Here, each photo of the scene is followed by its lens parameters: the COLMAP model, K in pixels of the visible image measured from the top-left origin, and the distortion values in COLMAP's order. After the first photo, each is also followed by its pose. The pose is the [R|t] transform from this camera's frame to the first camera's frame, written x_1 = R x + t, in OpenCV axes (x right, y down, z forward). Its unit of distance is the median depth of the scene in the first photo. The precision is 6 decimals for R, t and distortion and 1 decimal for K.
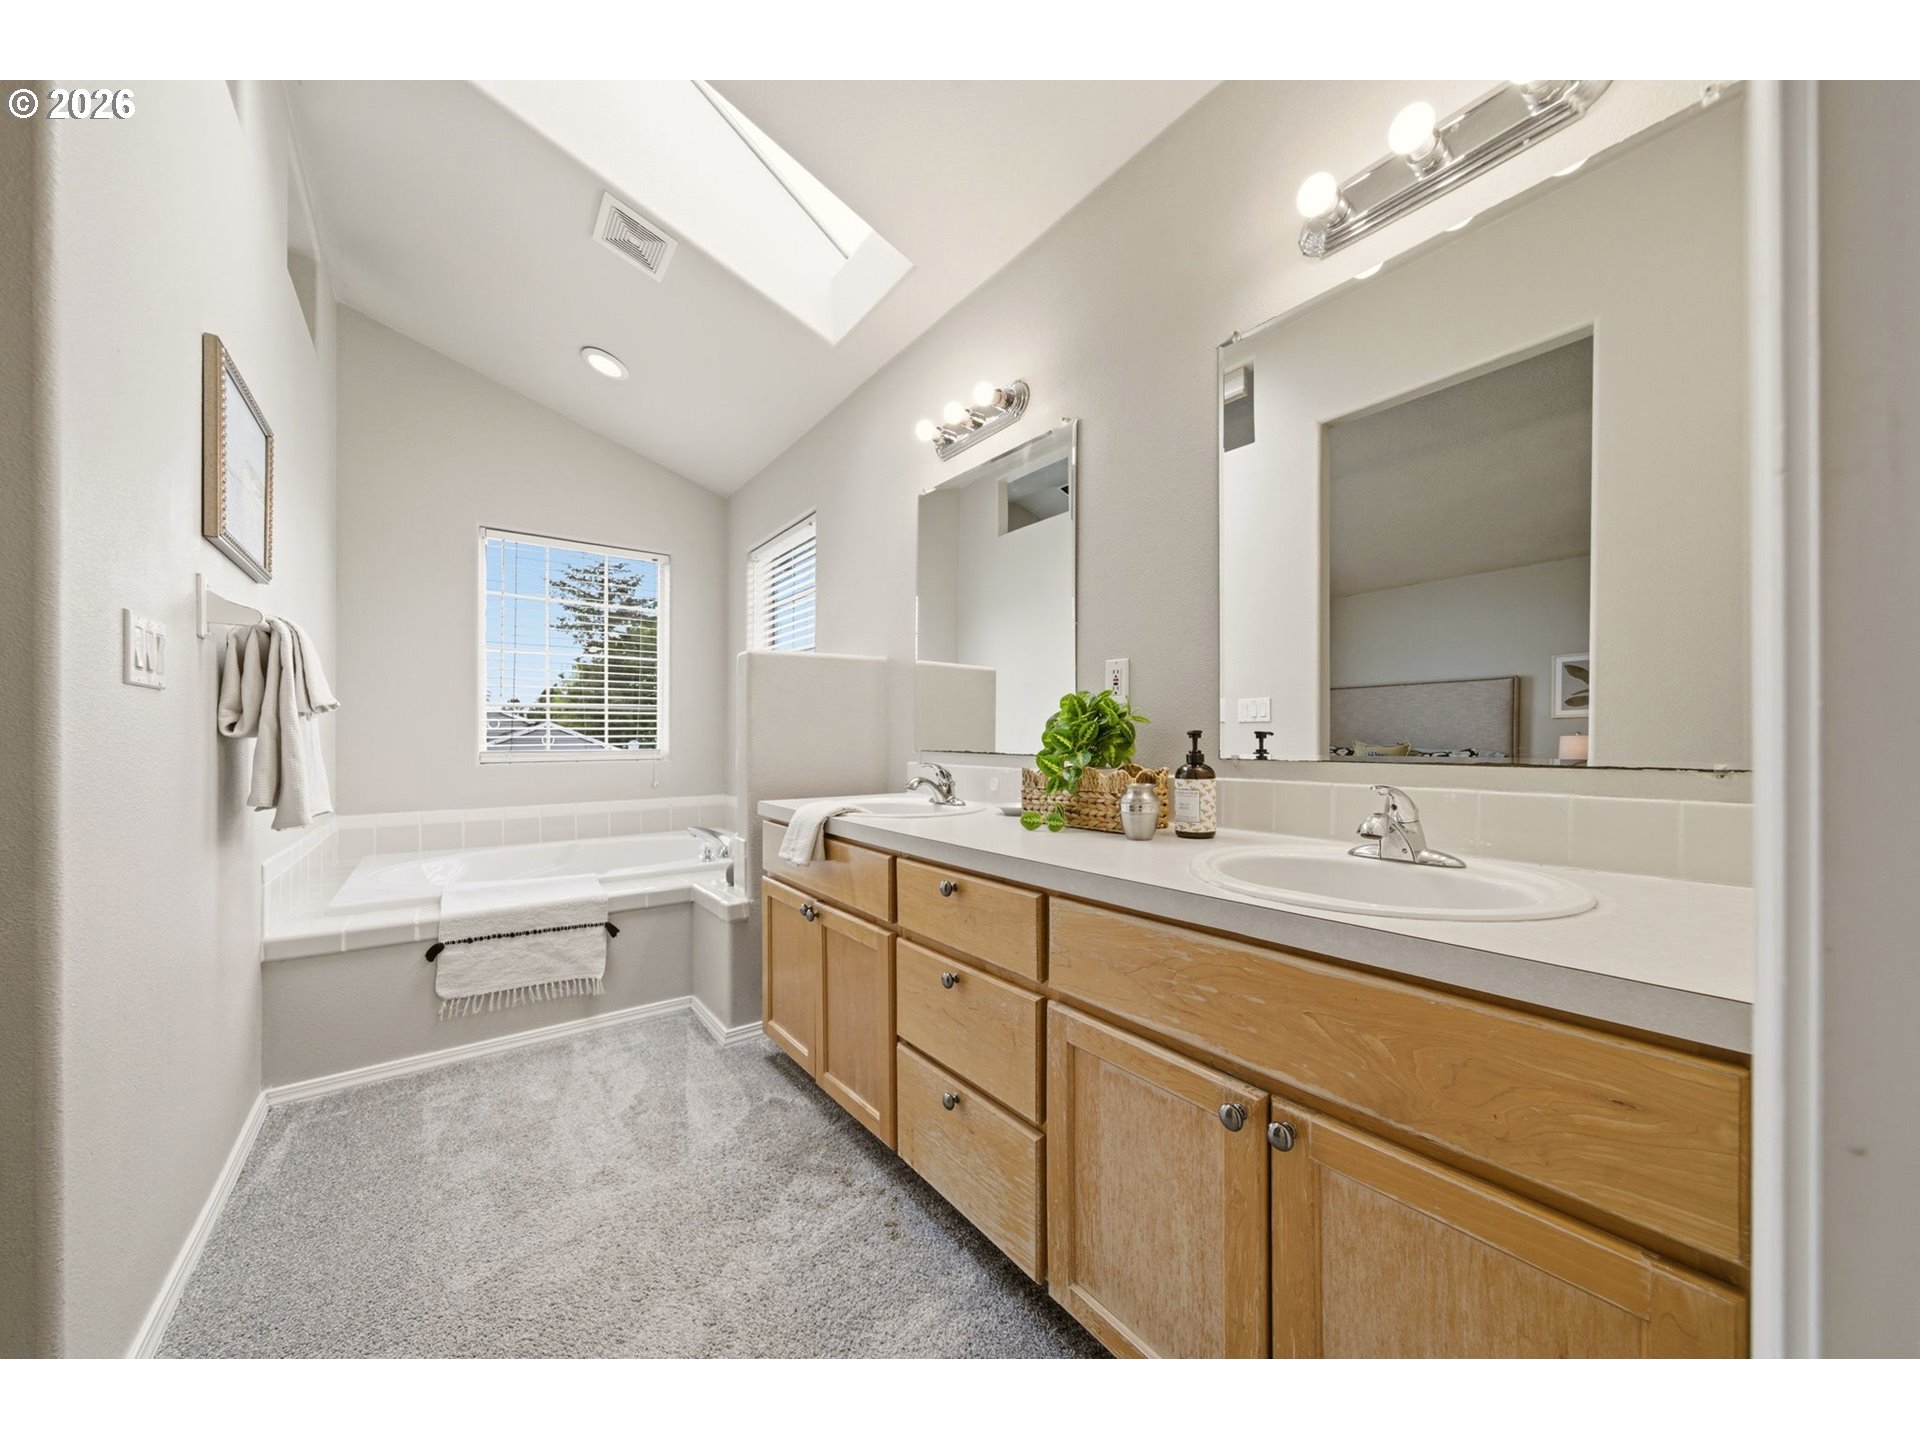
lens RADIAL K [[735.4, 0, 1009.0], [0, 735.4, 738.1], [0, 0, 1]] dist [-0.022027, 0.014535]
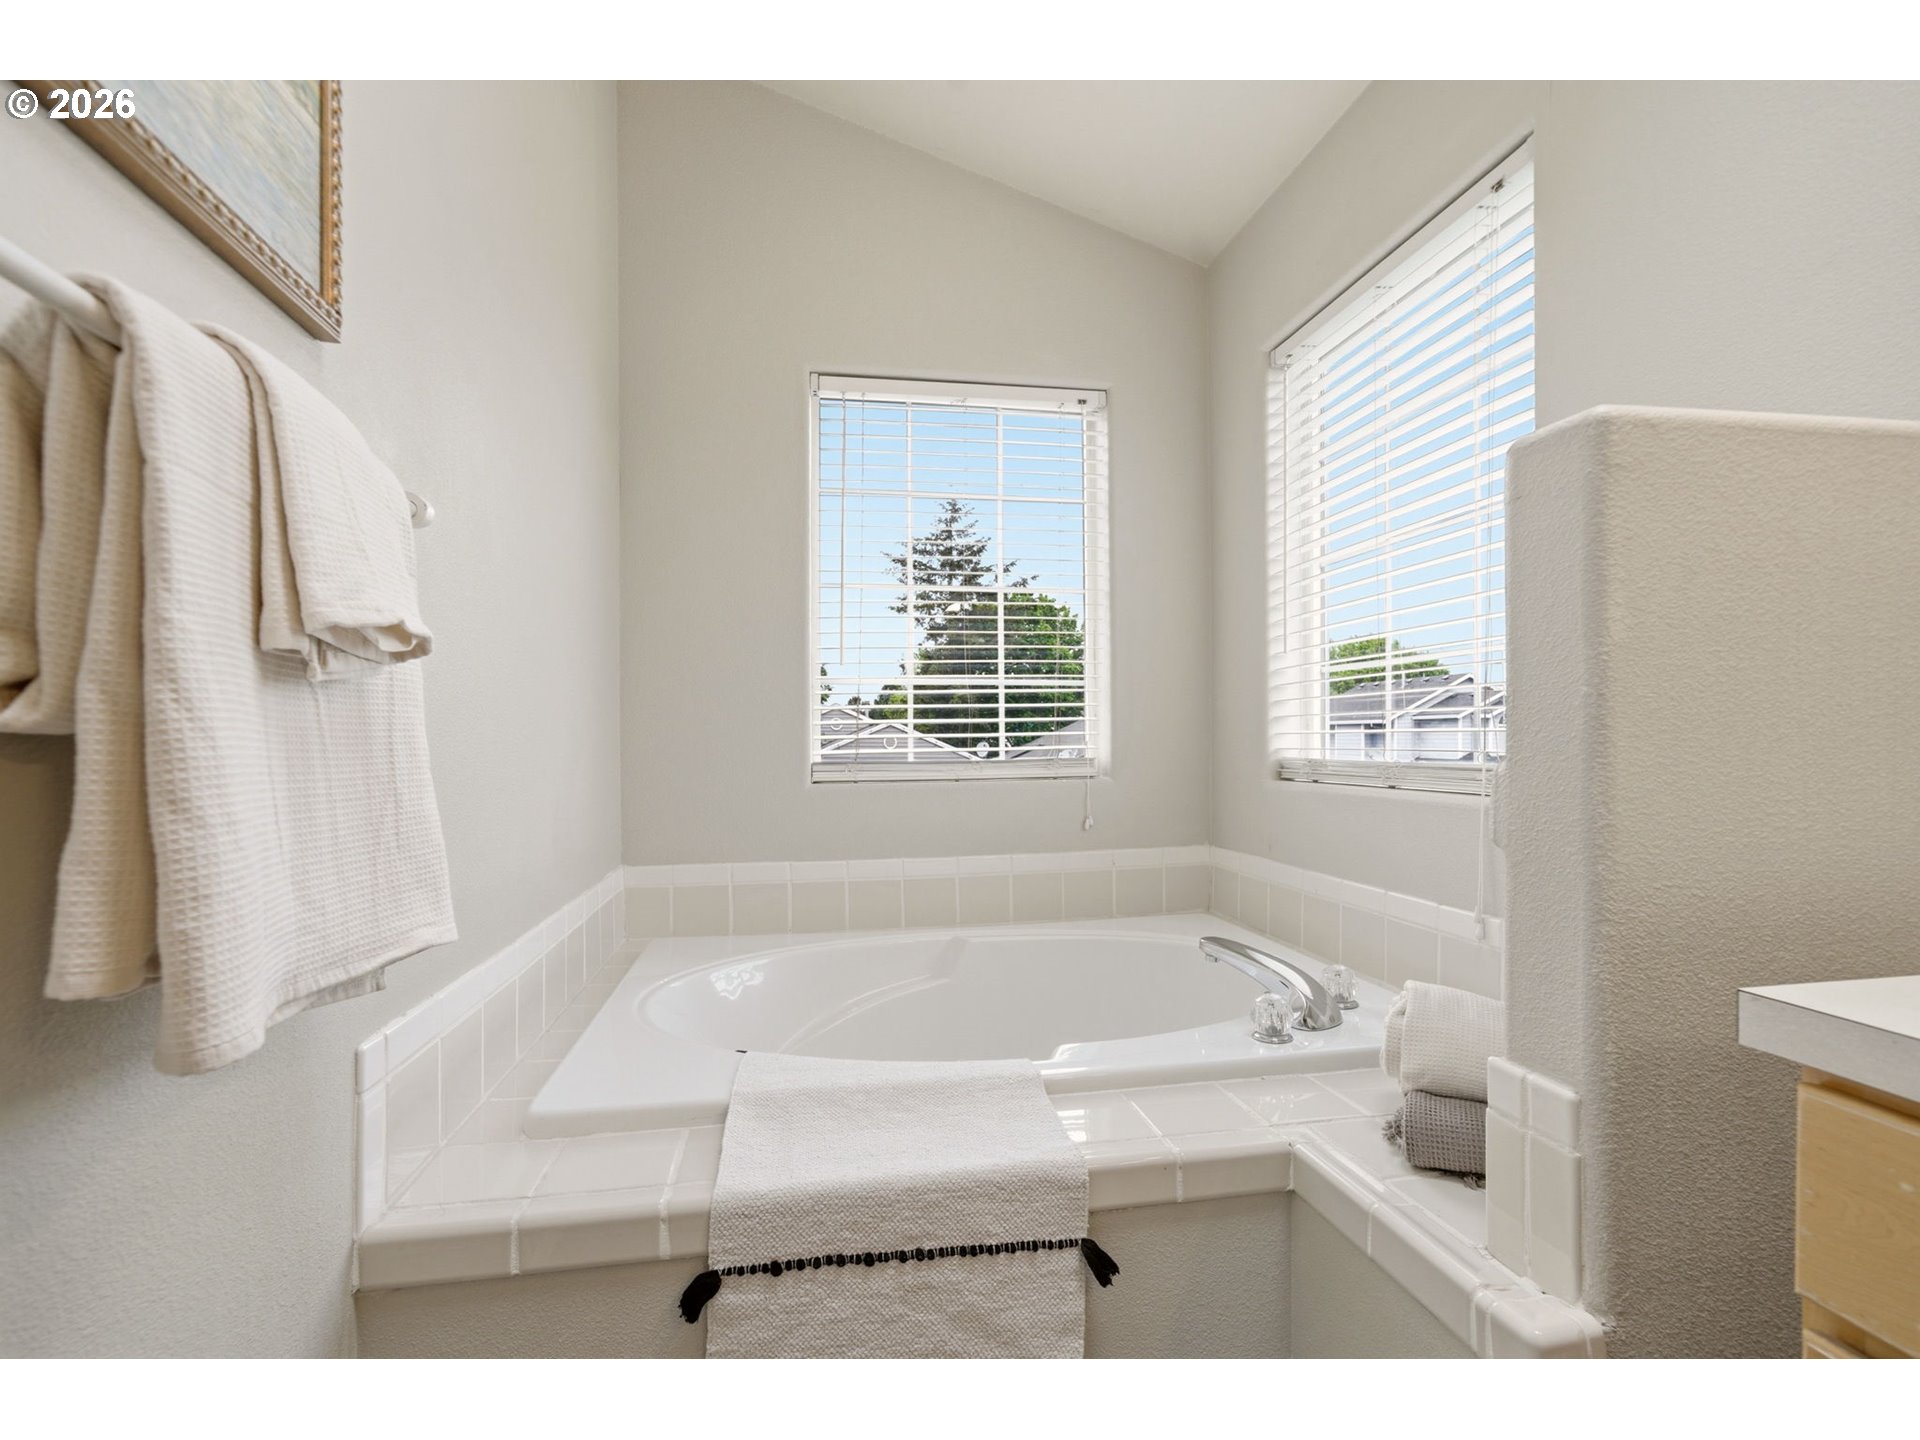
lens RADIAL K [[924.4, 0, 960.0], [0, 924.4, 720.0], [0, 0, 1]] dist [-0.001061, -0.000162]
pose [[0.885797, -0.016495, -0.463780, -0.309373], [0.007318, 0.999740, -0.021580, 0.002182], [0.464015, 0.015722, 0.885688, 0.445559]]
